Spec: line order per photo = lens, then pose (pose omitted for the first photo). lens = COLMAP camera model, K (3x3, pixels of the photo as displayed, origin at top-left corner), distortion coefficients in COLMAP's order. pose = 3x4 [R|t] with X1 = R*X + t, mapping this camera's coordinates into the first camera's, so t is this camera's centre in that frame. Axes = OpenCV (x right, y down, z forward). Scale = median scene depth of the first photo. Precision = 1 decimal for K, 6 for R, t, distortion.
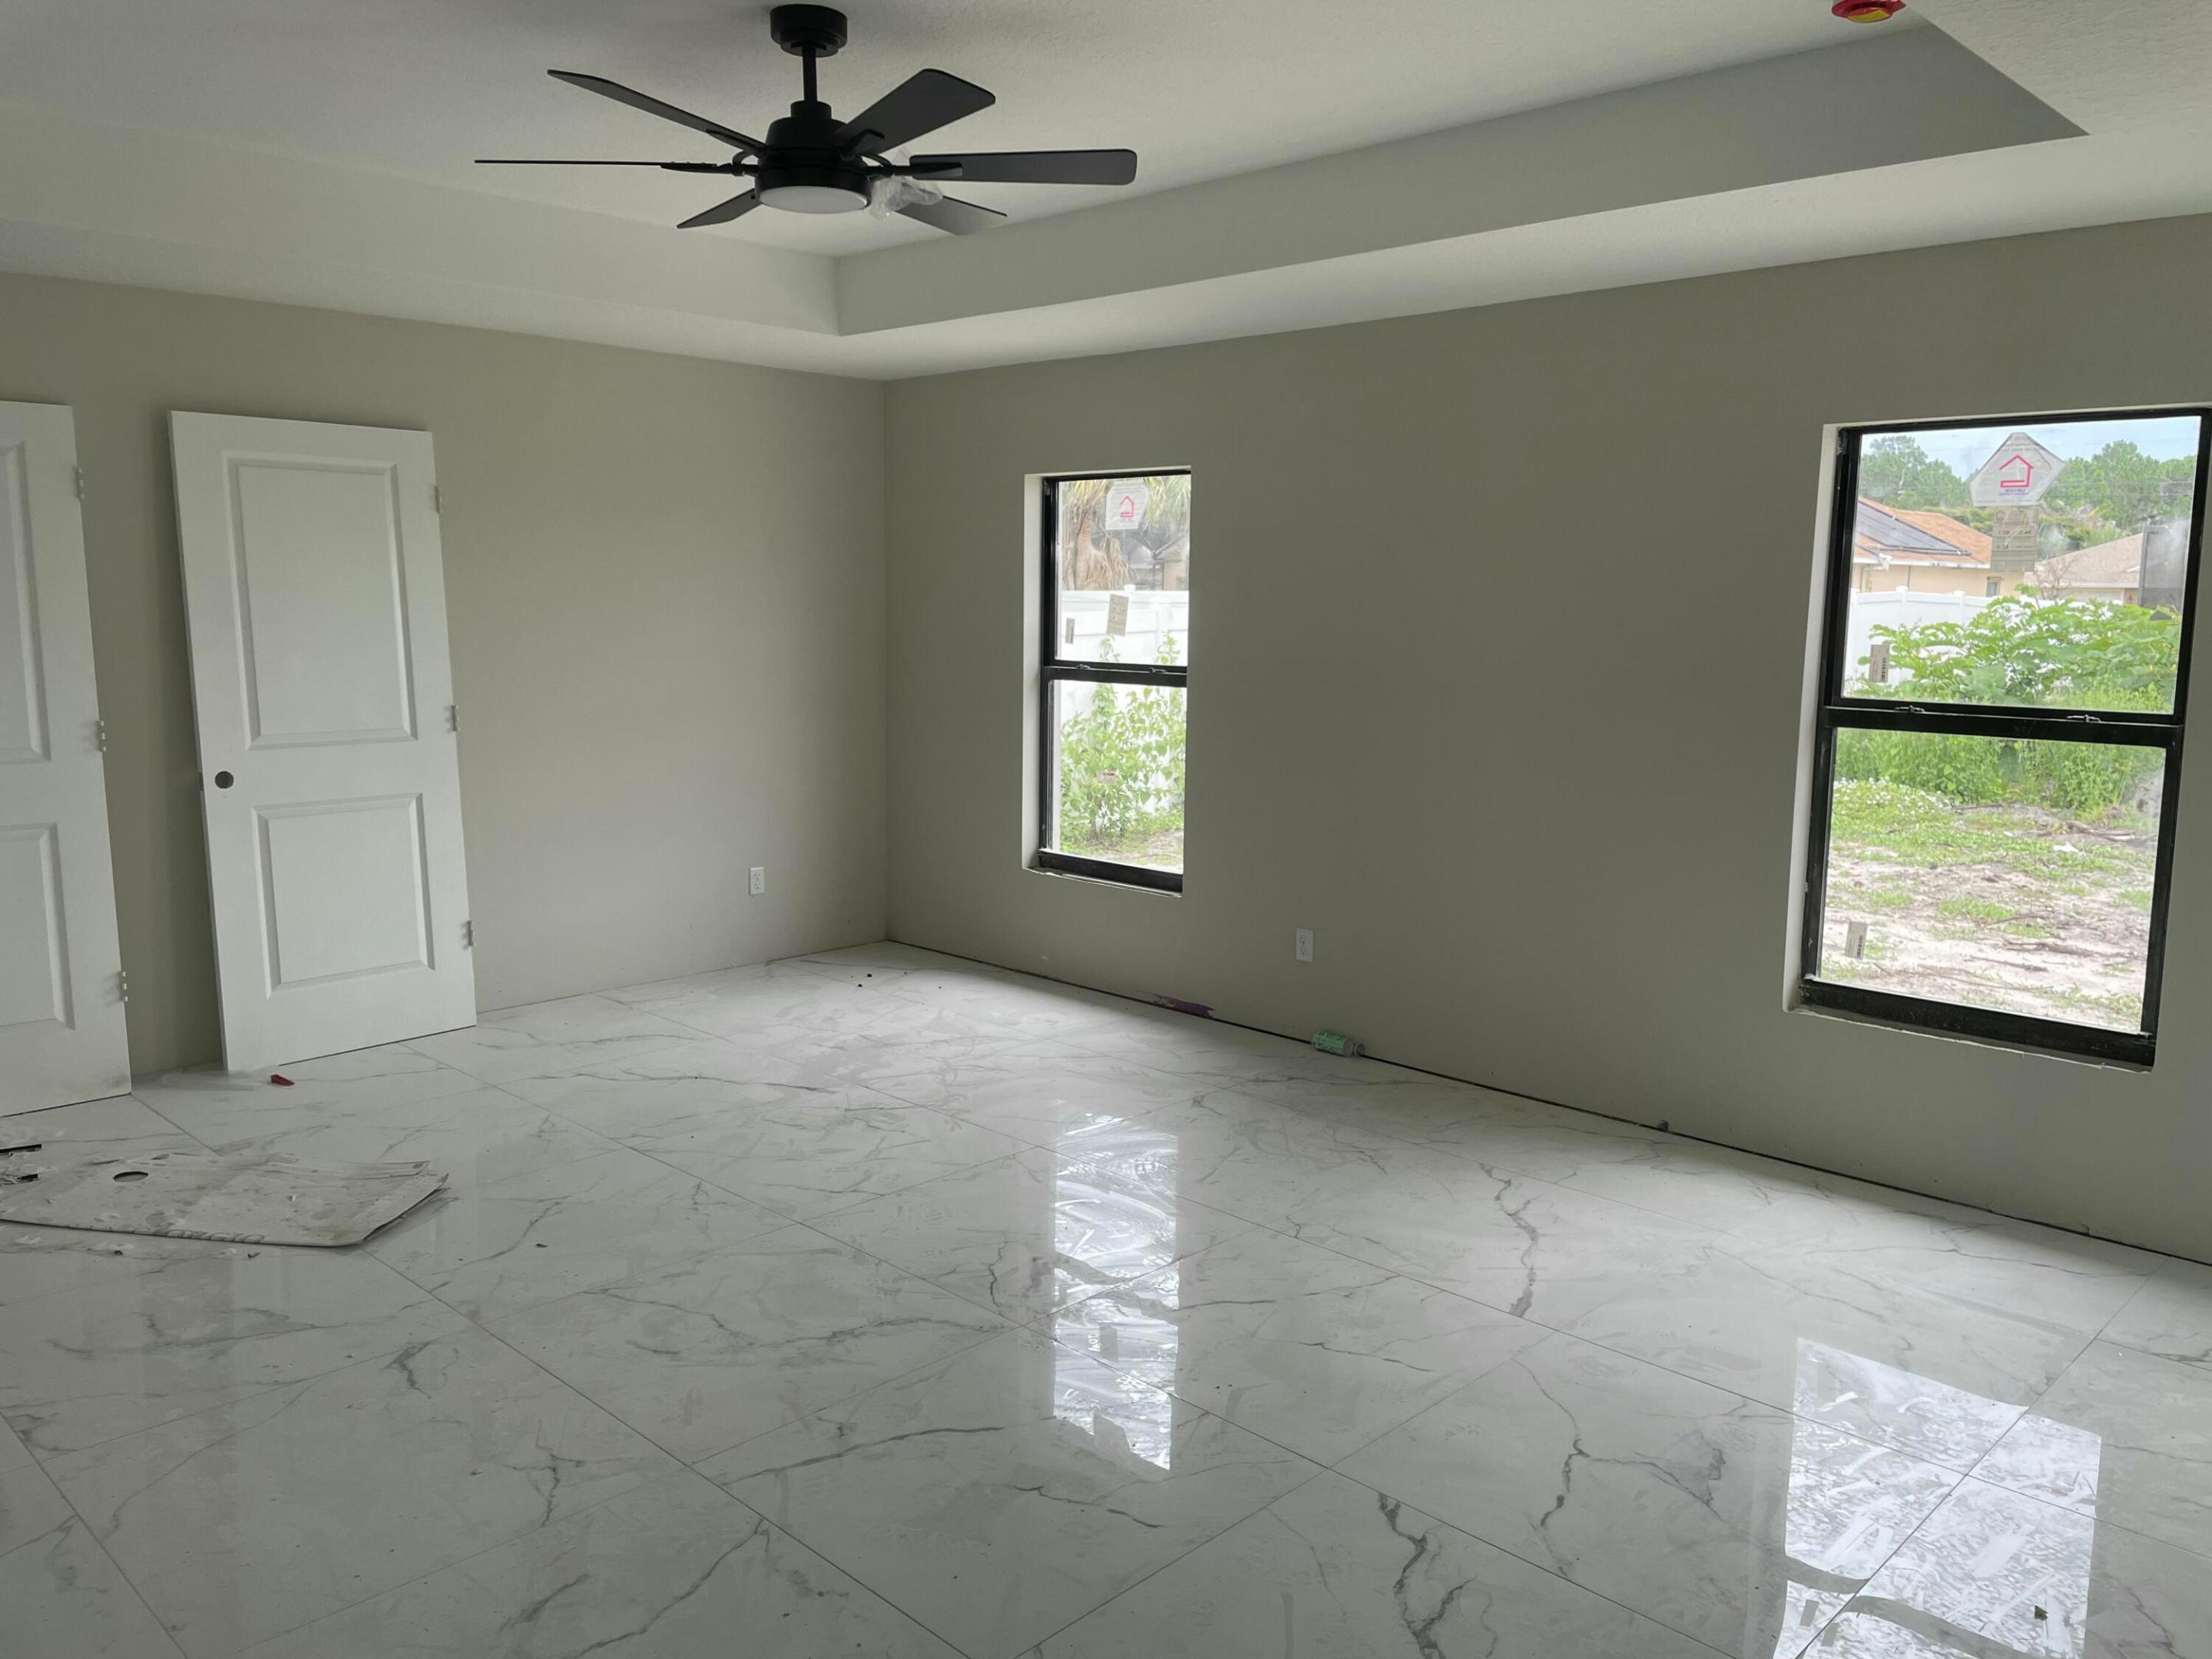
lens RADIAL K [[1680.1, 0, 1121.0], [0, 1680.1, 808.5], [0, 0, 1]] dist [0.078143, -0.109912]
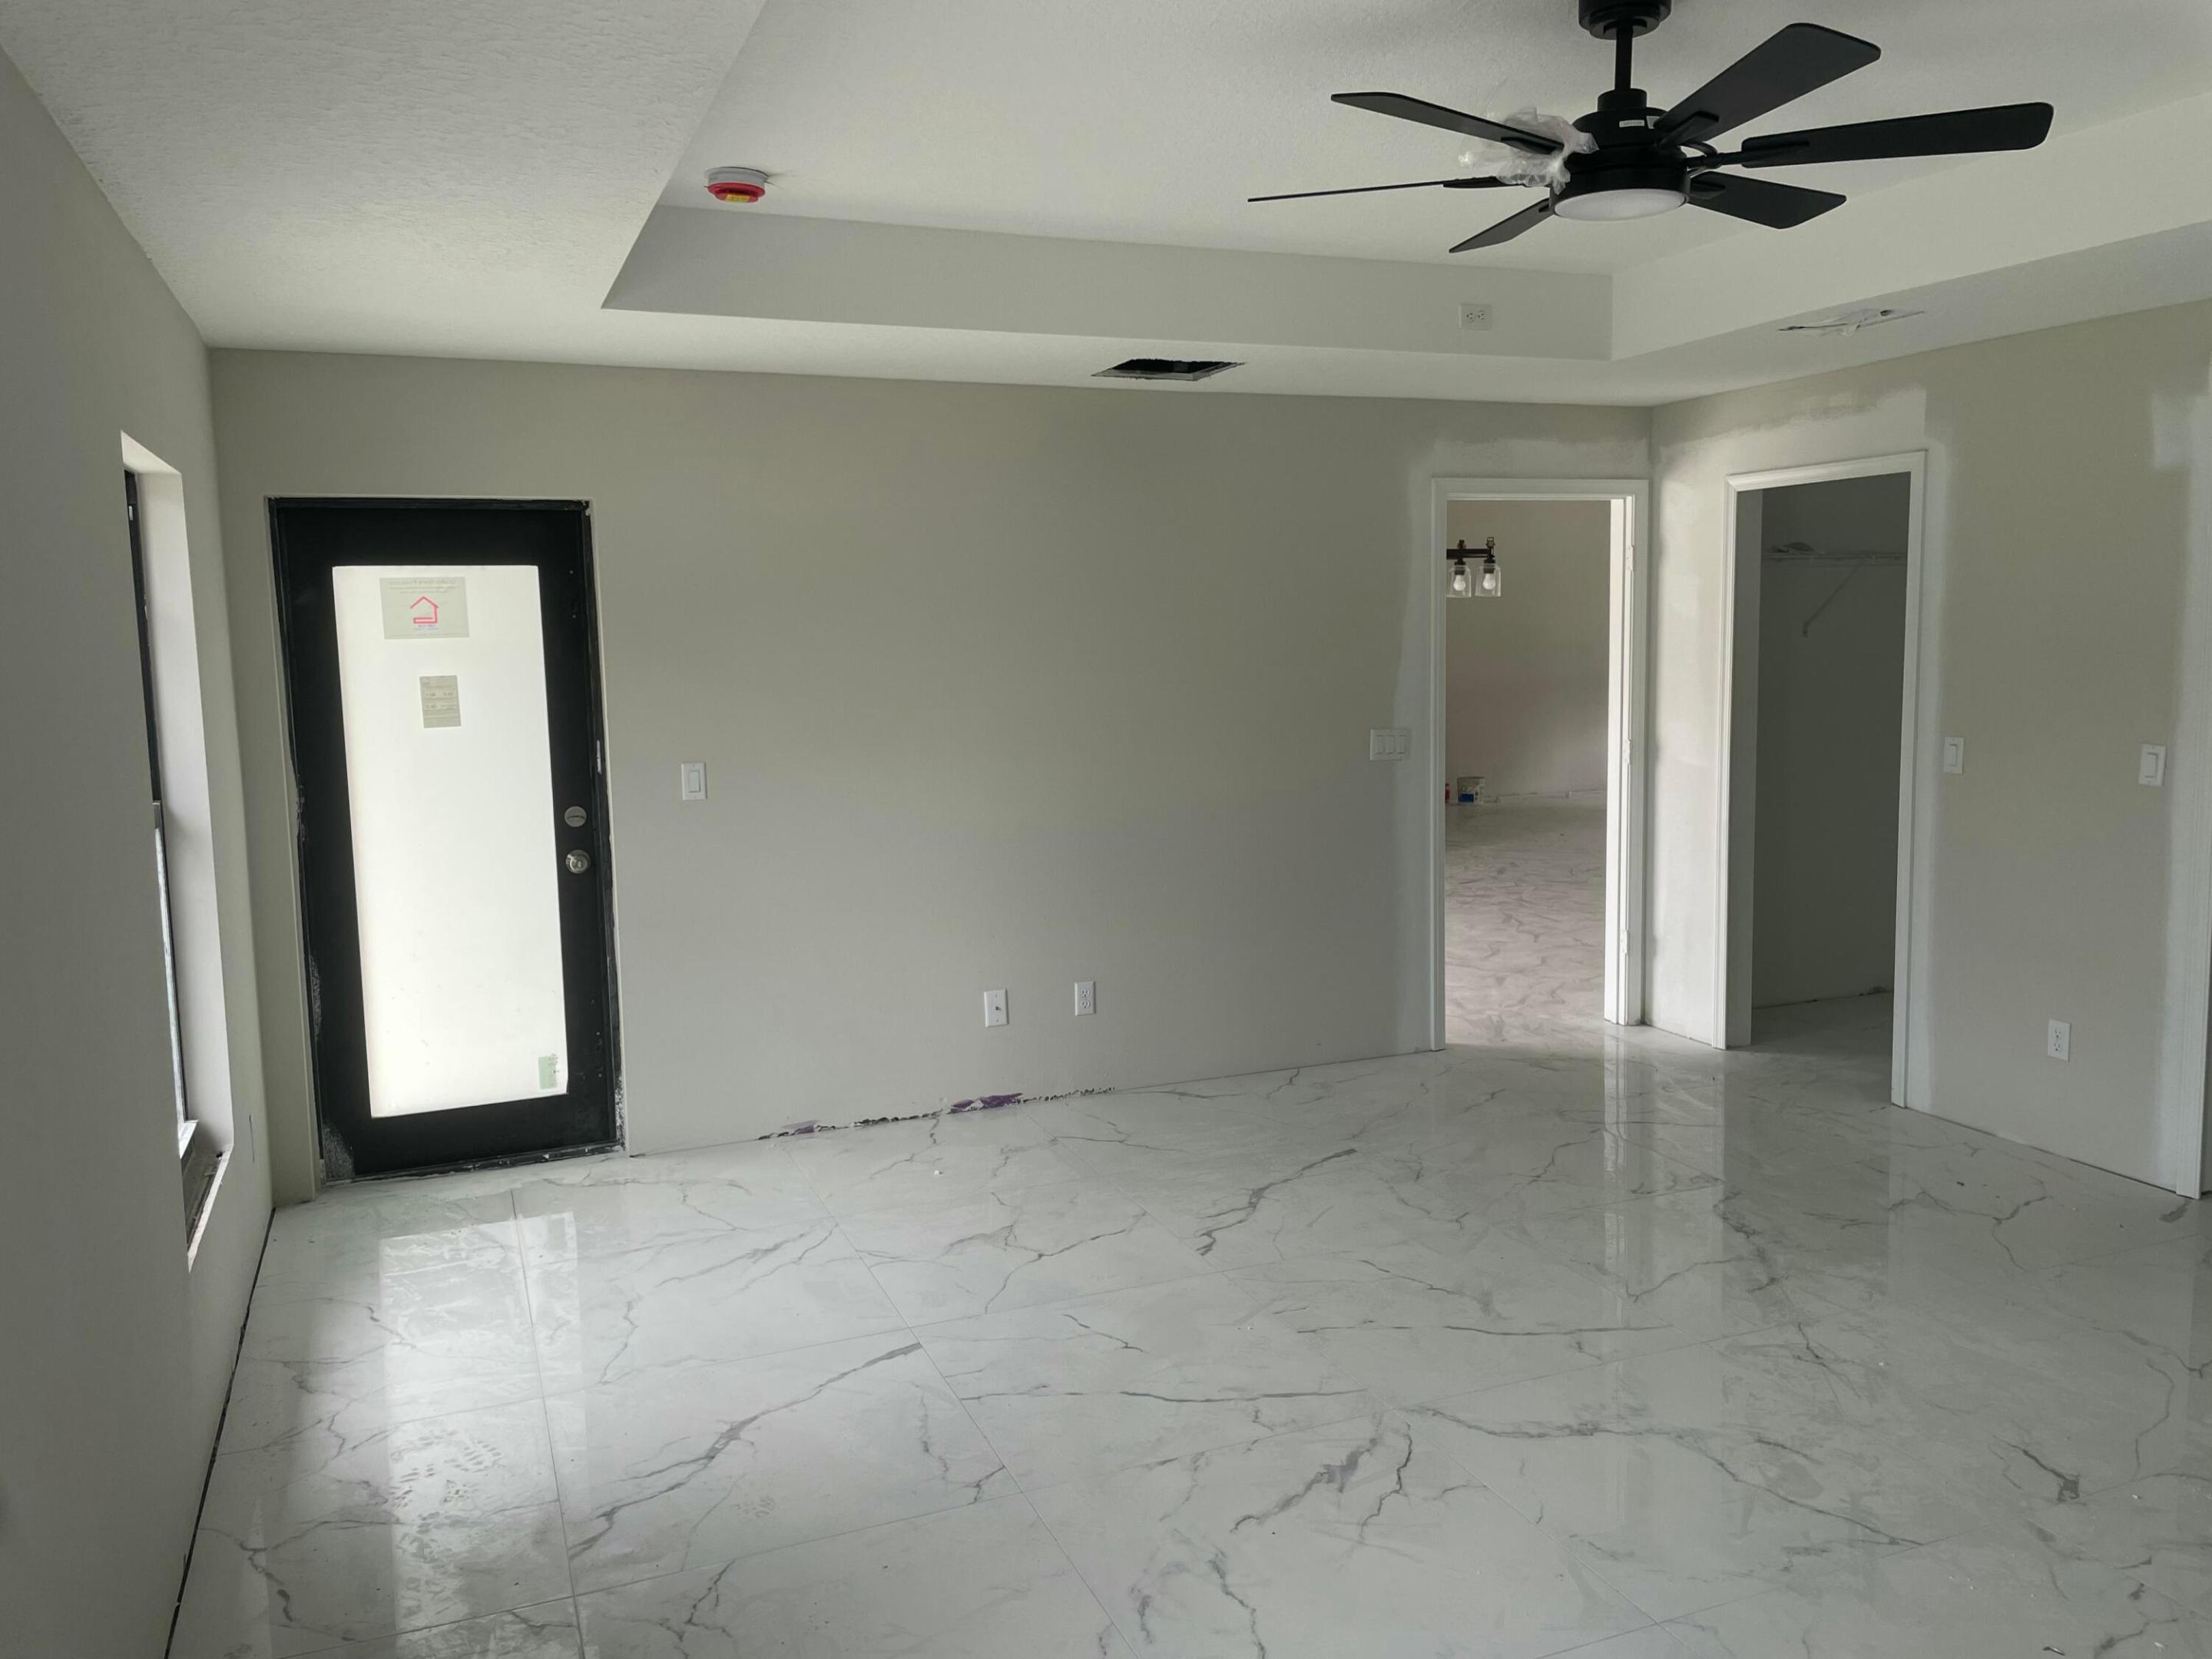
lens RADIAL K [[1680.1, 0, 1121.0], [0, 1680.1, 808.5], [0, 0, 1]] dist [0.078143, -0.109912]
pose [[-0.916771, -0.038520, 0.397552, -0.294792], [0.059803, 0.970881, 0.231978, -0.267843], [-0.394911, 0.236445, -0.887772, 1.878618]]
